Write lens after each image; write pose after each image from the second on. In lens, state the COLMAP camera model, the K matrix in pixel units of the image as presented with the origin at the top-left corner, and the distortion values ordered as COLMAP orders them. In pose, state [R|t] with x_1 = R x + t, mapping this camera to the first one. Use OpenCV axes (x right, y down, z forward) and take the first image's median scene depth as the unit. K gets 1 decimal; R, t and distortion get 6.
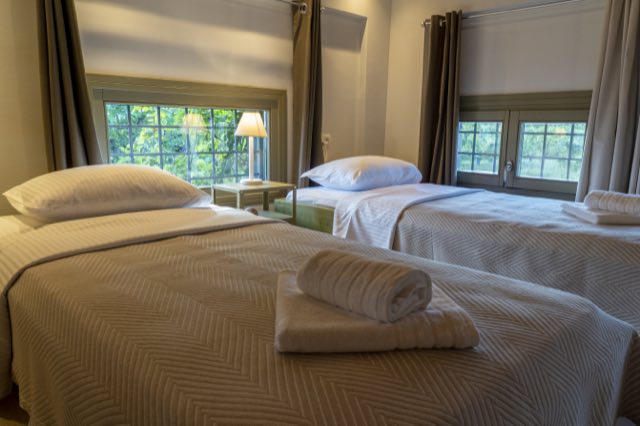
lens RADIAL K [[471.0, 0, 320.0], [0, 471.0, 213.0], [0, 0, 1]] dist [-0.004366, -0.000935]
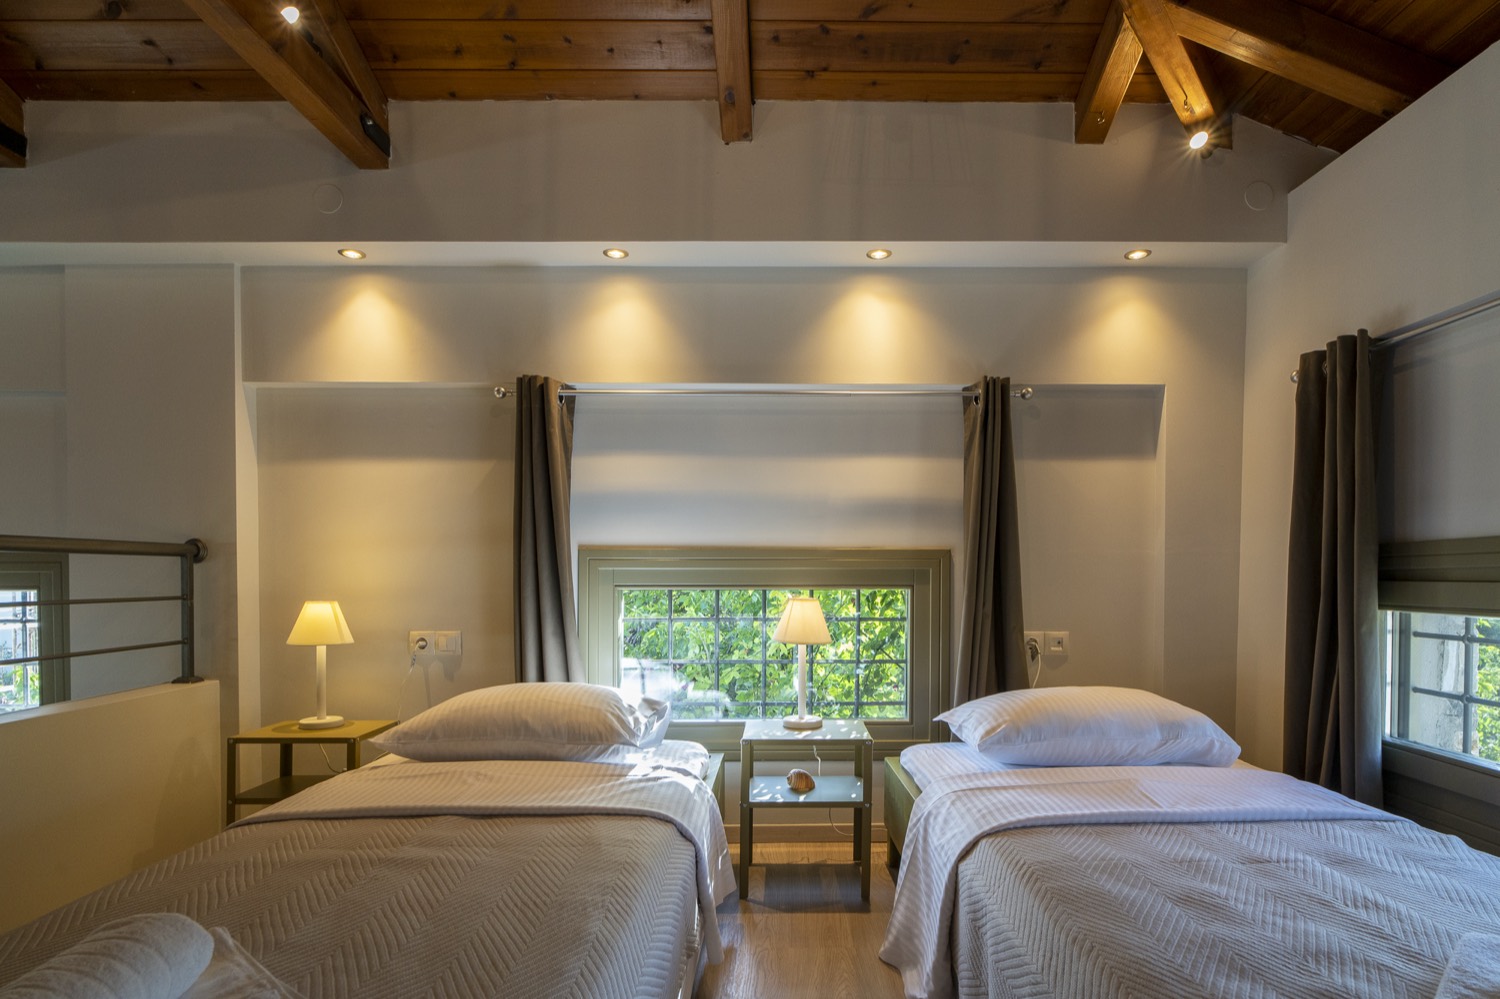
lens RADIAL K [[778.6, 0, 785.1], [0, 778.6, 580.5], [0, 0, 1]] dist [0.002371, 0.000319]
pose [[0.729930, -0.013381, -0.683391, 0.401288], [-0.107500, 0.985118, -0.134110, -0.090382], [0.675016, 0.171356, 0.717629, 0.254367]]
